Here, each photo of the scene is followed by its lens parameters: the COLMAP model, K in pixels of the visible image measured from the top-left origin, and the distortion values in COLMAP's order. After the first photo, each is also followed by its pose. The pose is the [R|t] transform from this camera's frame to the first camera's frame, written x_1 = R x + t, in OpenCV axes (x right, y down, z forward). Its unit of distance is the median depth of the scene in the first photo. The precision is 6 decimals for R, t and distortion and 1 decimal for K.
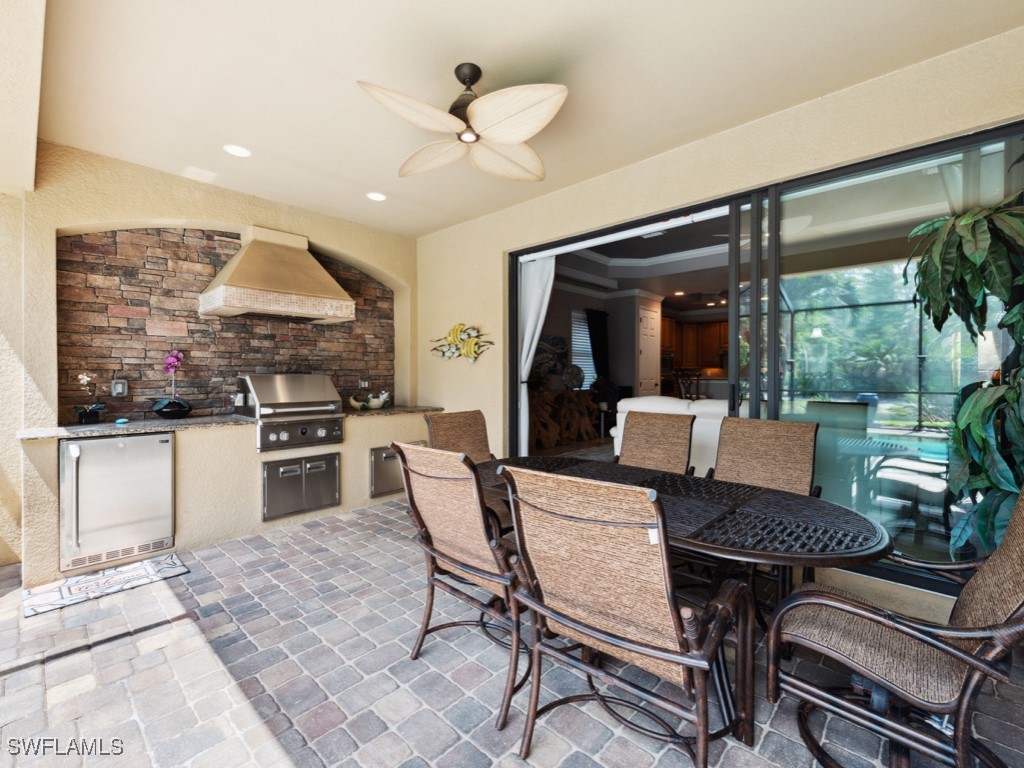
lens RADIAL K [[450.2, 0, 509.9], [0, 450.2, 380.8], [0, 0, 1]] dist [0.008605, -0.001239]
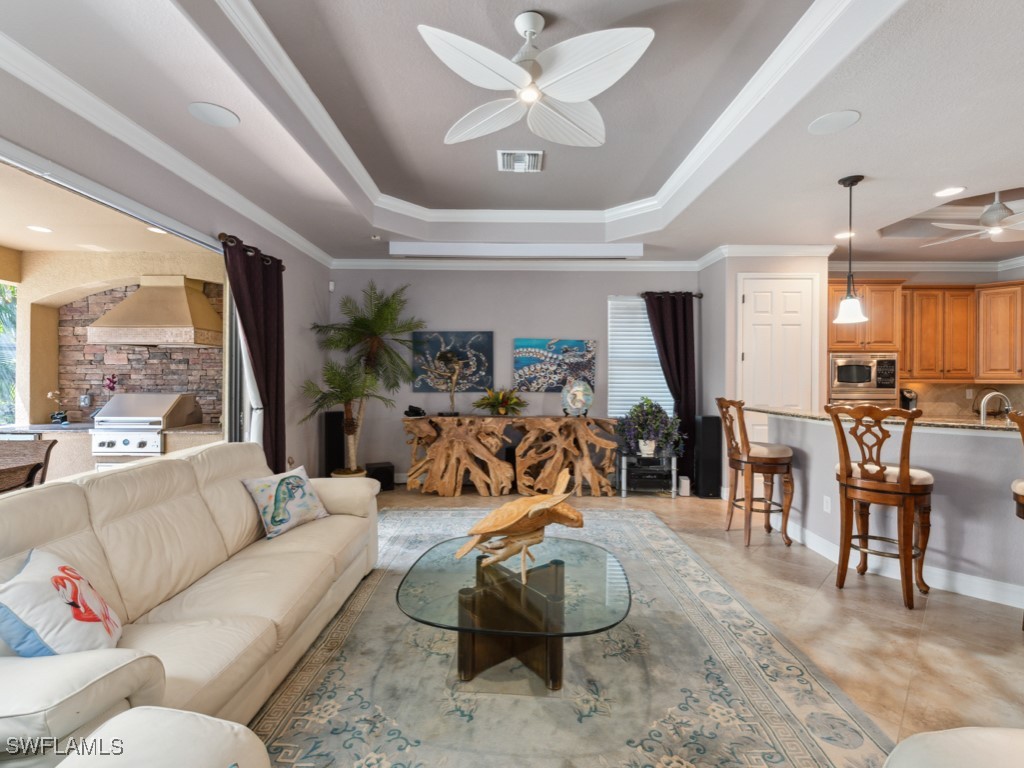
lens RADIAL K [[454.9, 0, 510.4], [0, 454.9, 380.4], [0, 0, 1]] dist [0.003259, -0.000307]
pose [[0.687890, 0.008099, -0.725770, 1.056024], [-0.016049, 0.999863, -0.004053, -0.059423], [0.725638, 0.014435, 0.687925, 0.861454]]
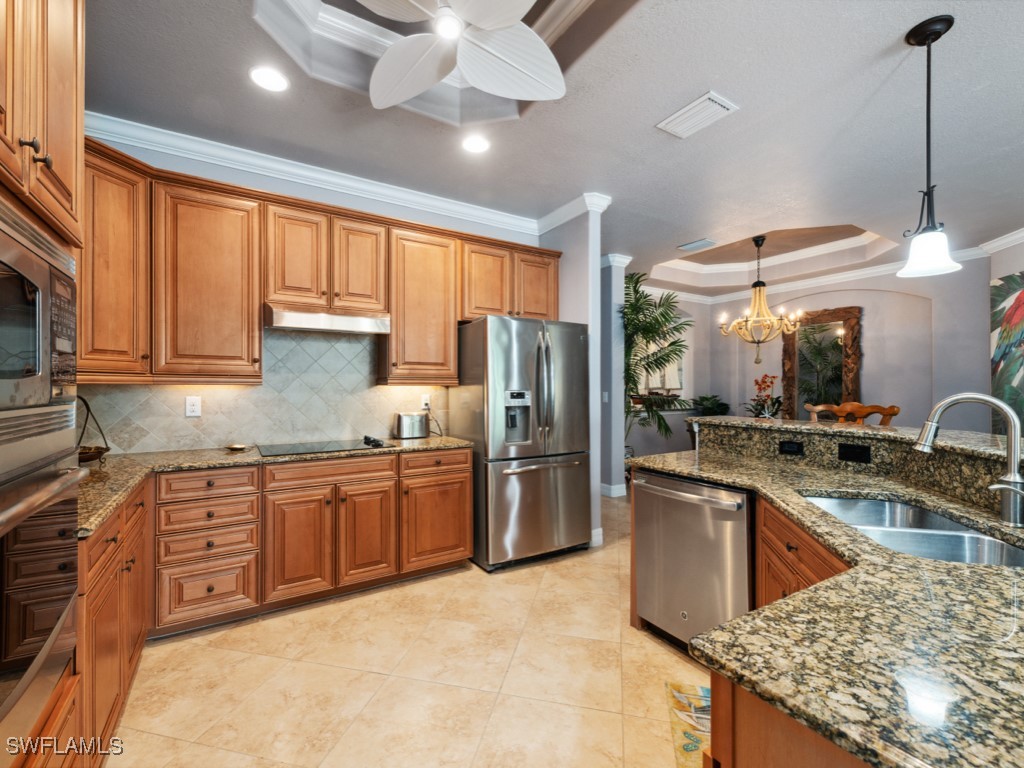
lens RADIAL K [[450.2, 0, 511.0], [0, 450.2, 388.2], [0, 0, 1]] dist [0.008605, -0.001239]
pose [[0.261417, 0.007987, 0.965193, 0.662808], [0.008156, 0.999912, -0.010483, -0.059824], [-0.965191, 0.010613, 0.261329, 2.137042]]
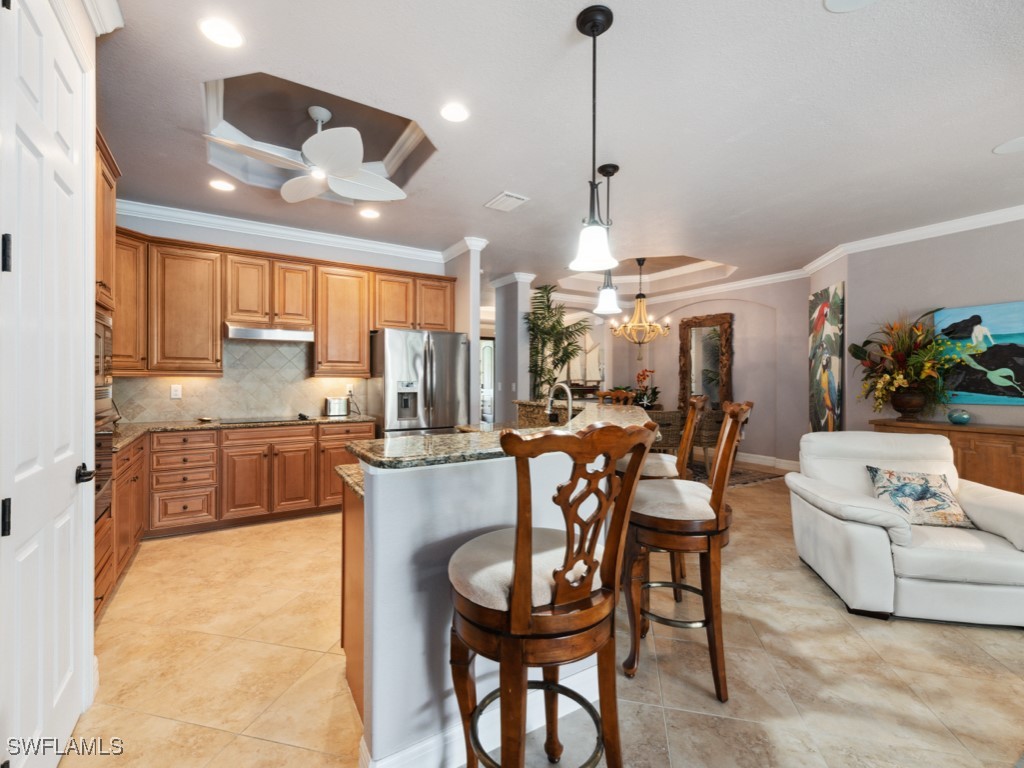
lens RADIAL K [[450.2, 0, 508.3], [0, 450.2, 379.9], [0, 0, 1]] dist [0.008605, -0.001239]
pose [[0.259611, 0.008141, 0.965679, 0.418177], [0.005555, 0.999935, -0.009924, -0.054982], [-0.965697, 0.007941, 0.259549, 1.805453]]
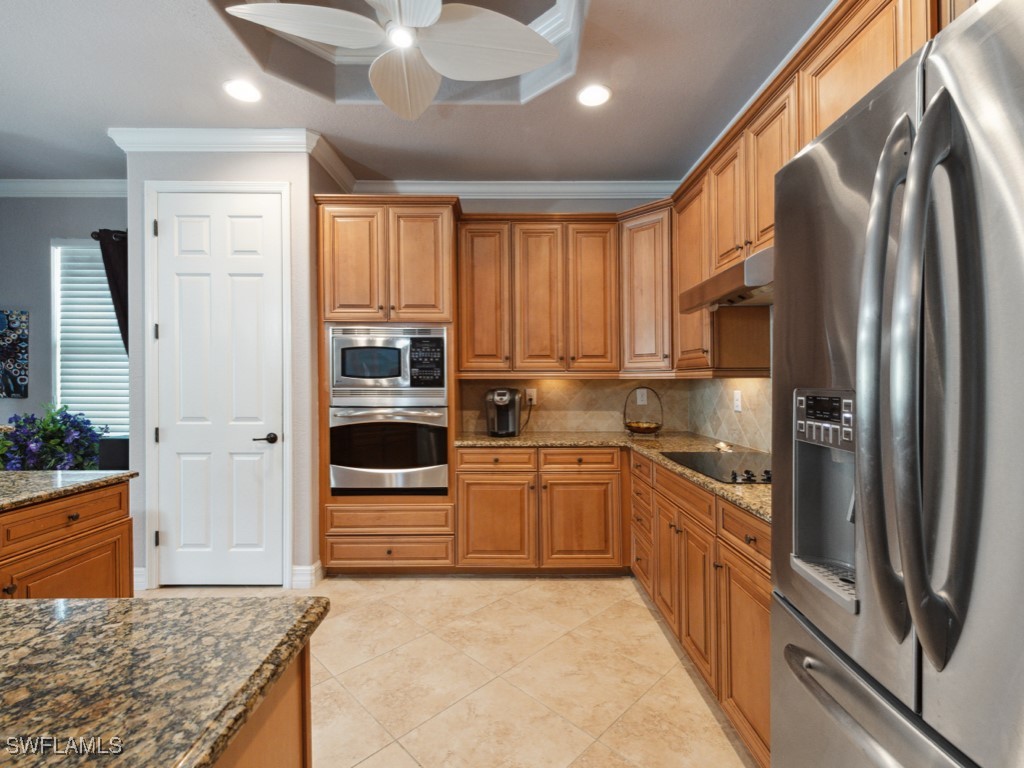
lens RADIAL K [[450.2, 0, 511.5], [0, 450.2, 386.5], [0, 0, 1]] dist [0.008605, -0.001239]
pose [[0.686019, 0.007260, -0.727547, 1.457617], [-0.012962, 0.999913, -0.002244, -0.060771], [0.727468, 0.010969, 0.686054, 2.073783]]
